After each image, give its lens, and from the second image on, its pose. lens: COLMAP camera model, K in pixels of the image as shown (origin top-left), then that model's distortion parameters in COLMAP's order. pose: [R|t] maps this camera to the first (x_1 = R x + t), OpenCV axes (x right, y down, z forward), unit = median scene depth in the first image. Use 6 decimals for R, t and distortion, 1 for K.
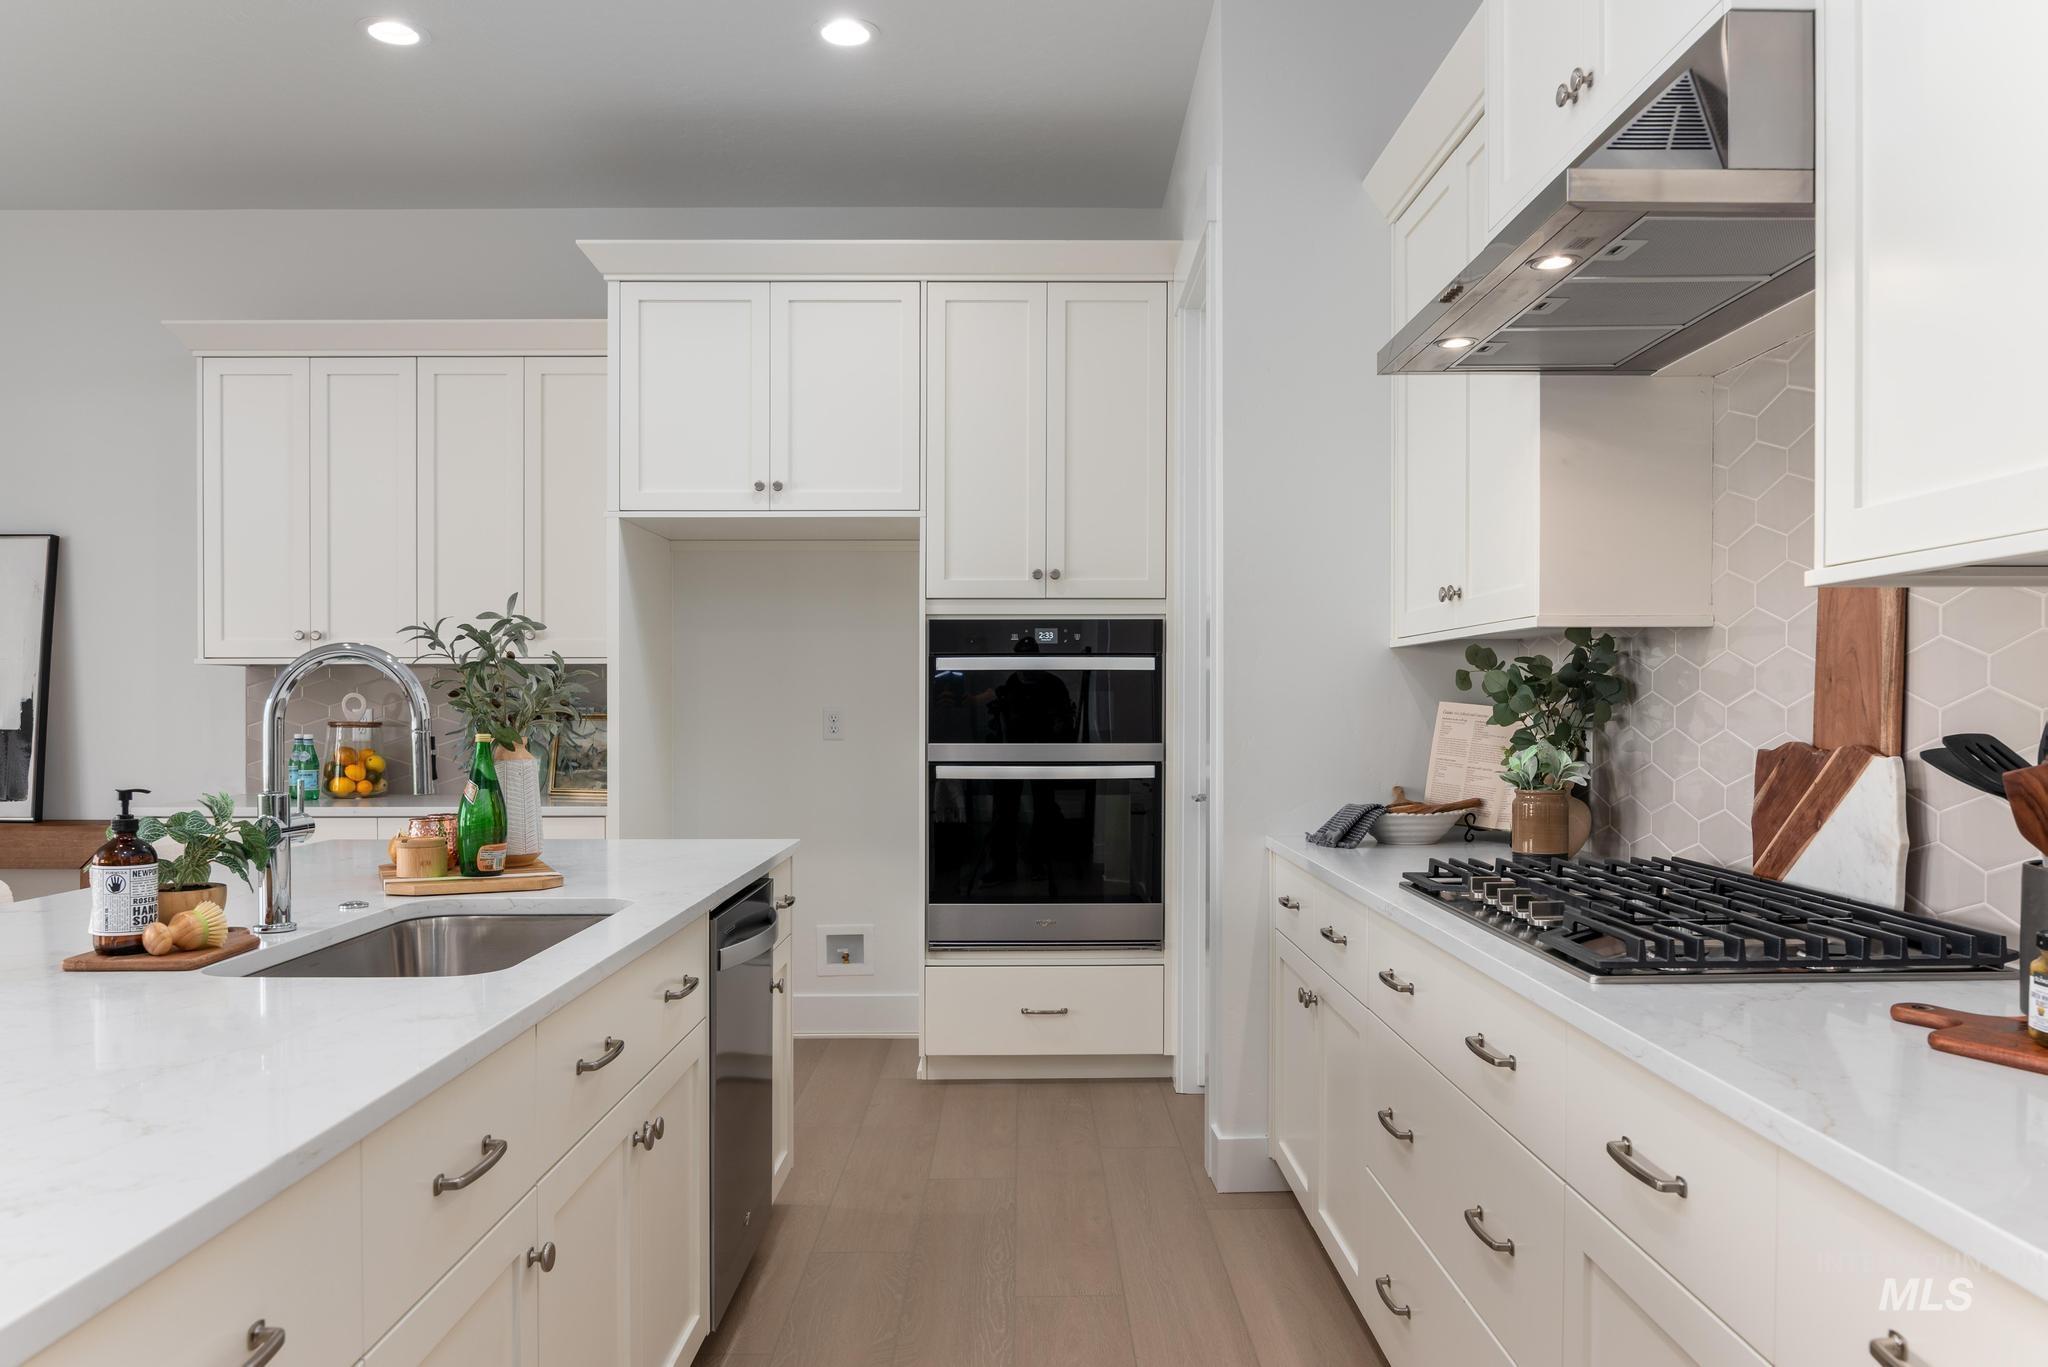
lens RADIAL K [[1447.3, 0, 1028.1], [0, 1447.3, 726.8], [0, 0, 1]] dist [-0.002180, -0.000429]
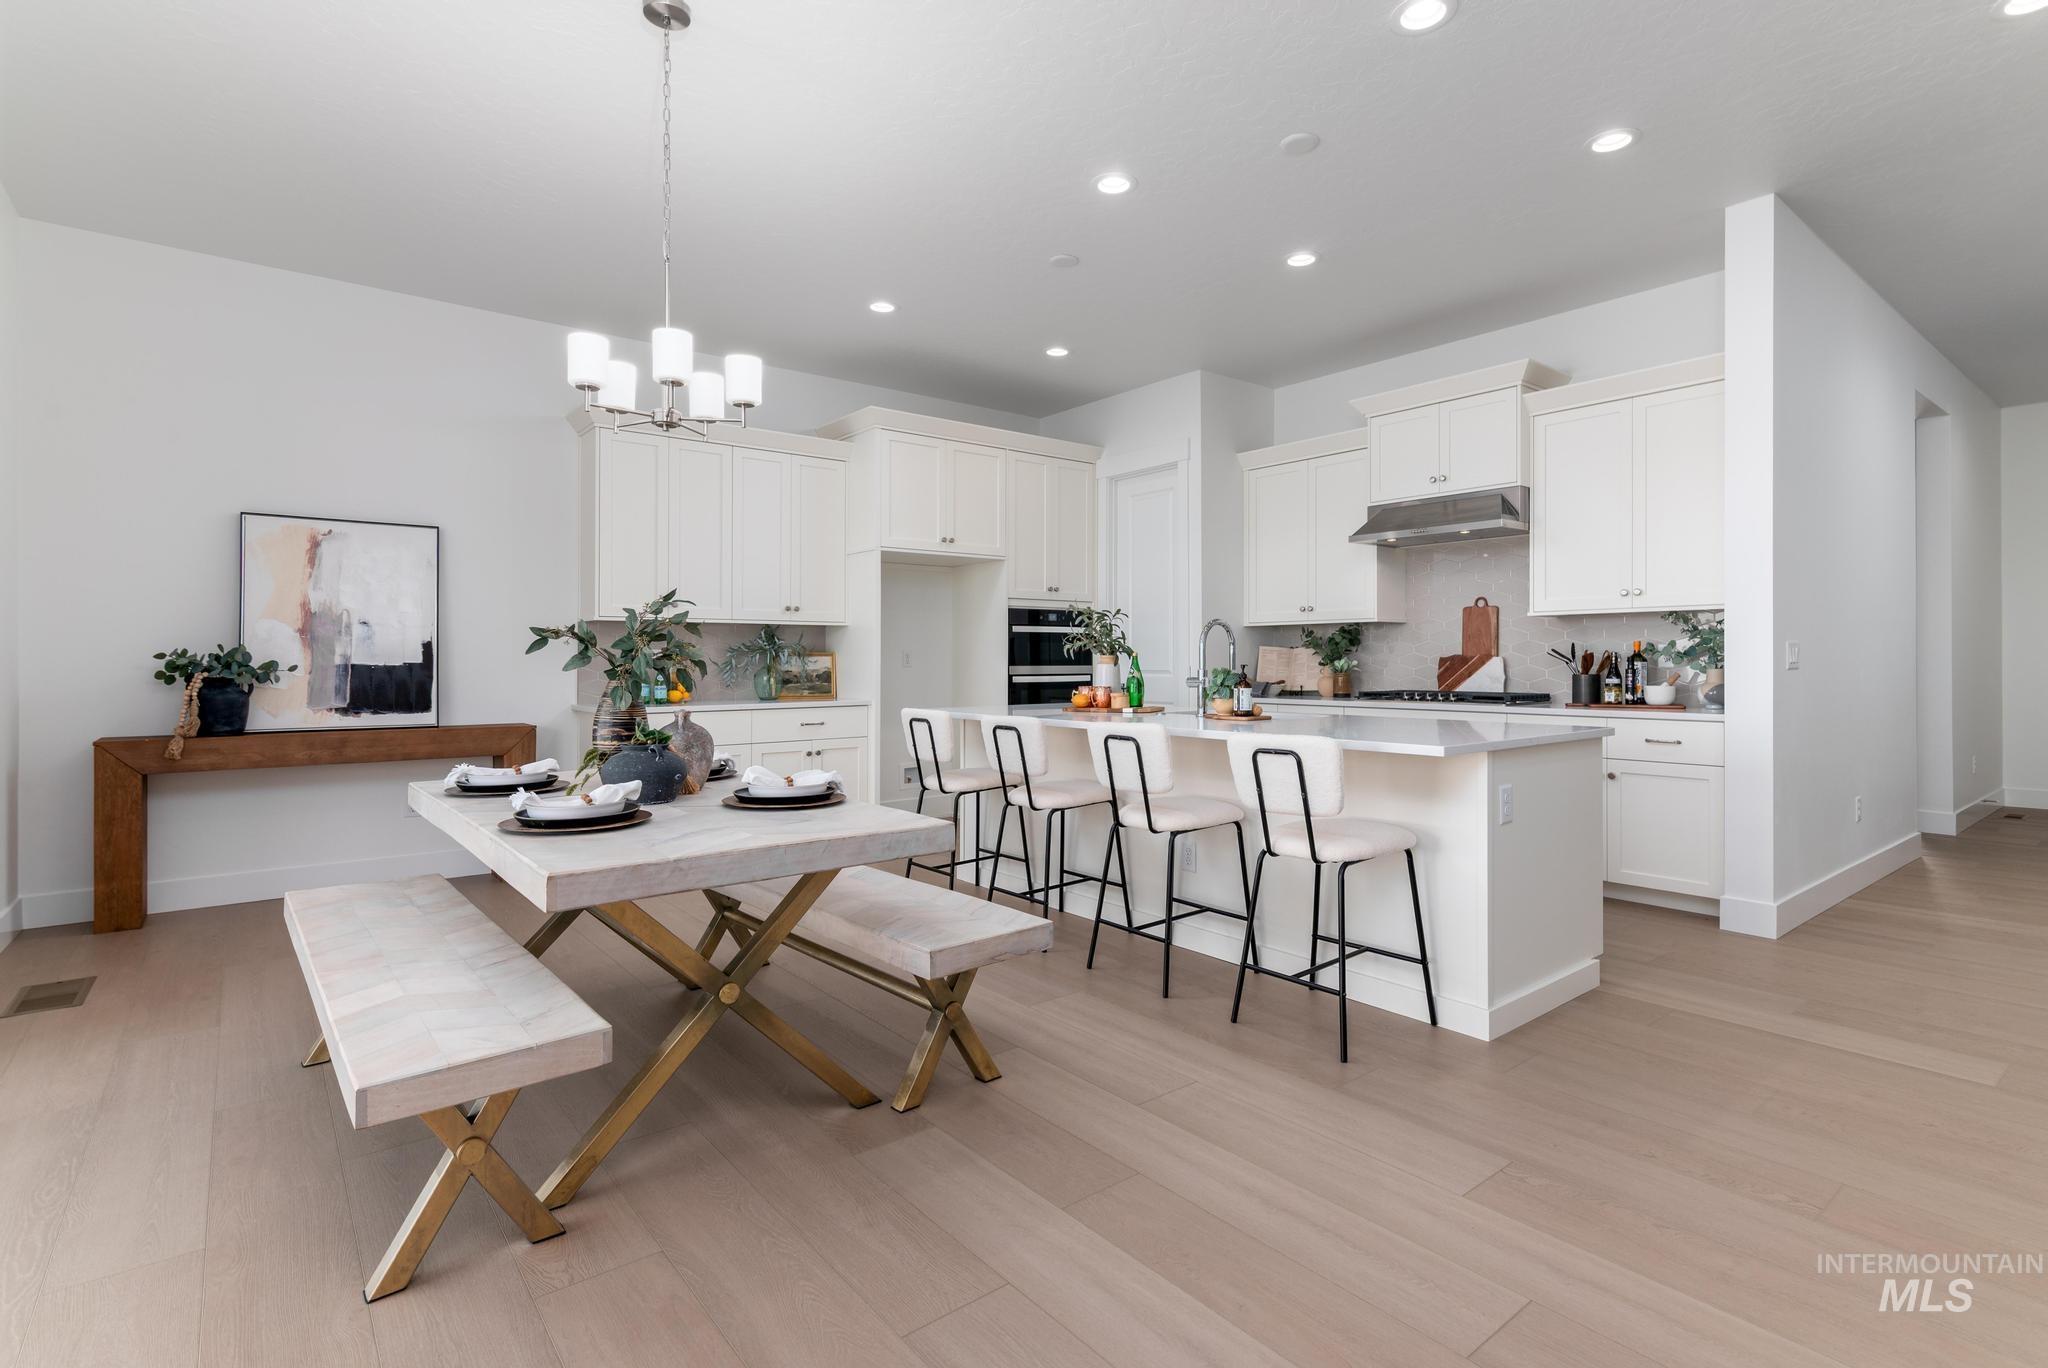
lens RADIAL K [[985.6, 0, 1024.0], [0, 985.6, 684.0], [0, 0, 1]] dist [0.002417, 0.000237]
pose [[0.786725, -0.015983, 0.617097, -0.949672], [0.012319, 0.999872, 0.010192, 0.023556], [-0.617181, -0.000416, 0.786821, -0.157380]]
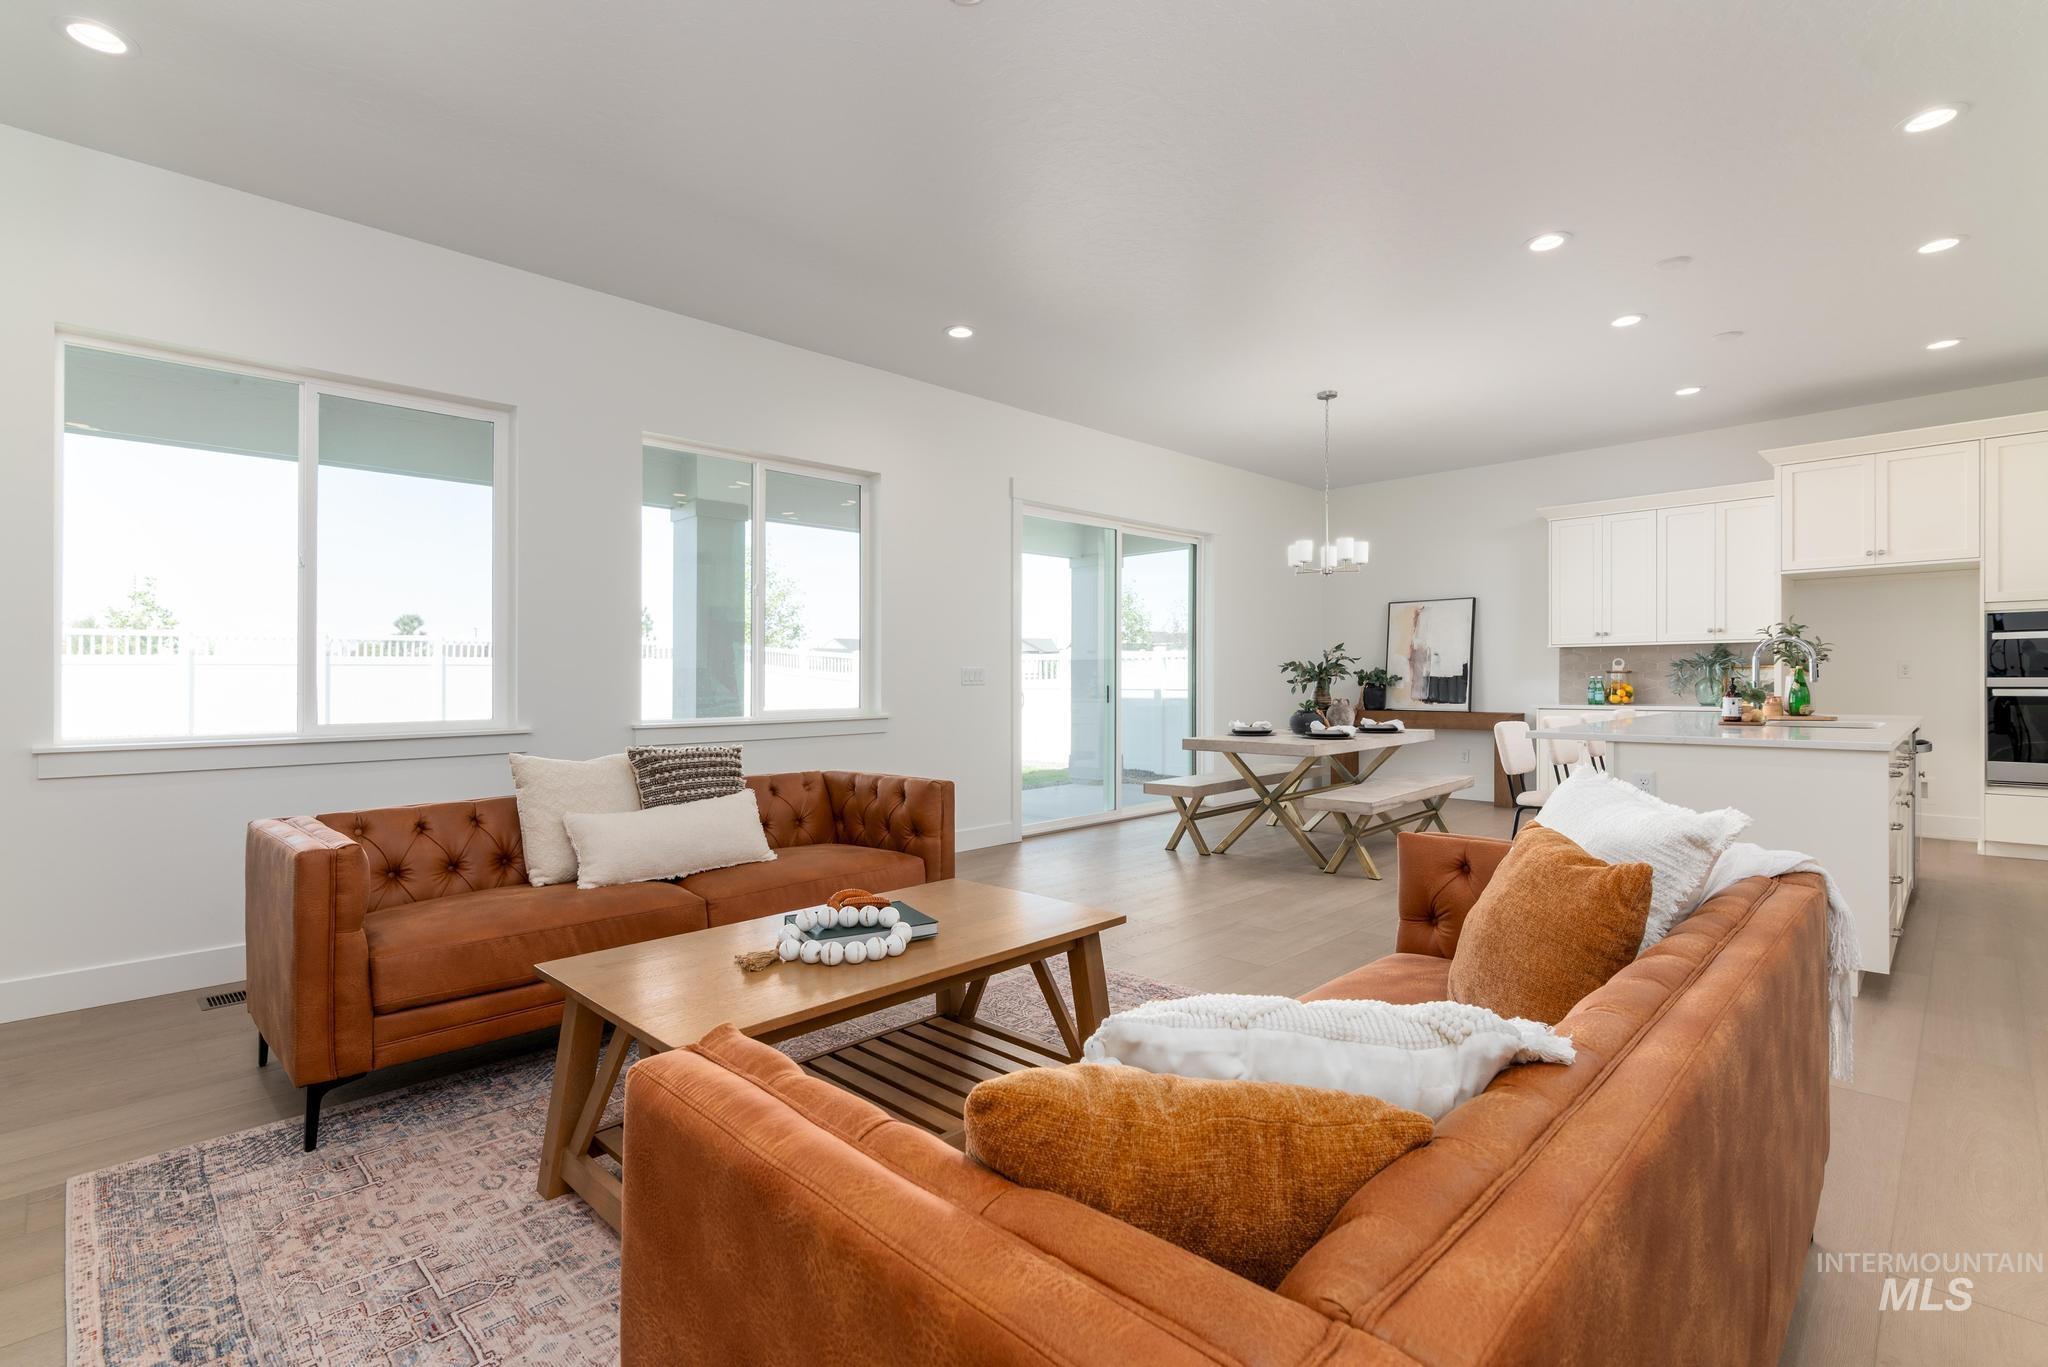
lens RADIAL K [[936.9, 0, 1024.5], [0, 936.9, 676.0], [0, 0, 1]] dist [0.001685, 0.000178]
pose [[0.700989, -0.005728, -0.713149, -0.075691], [-0.005538, 0.999894, -0.013475, 0.033330], [0.713151, 0.013395, 0.700883, -0.792438]]
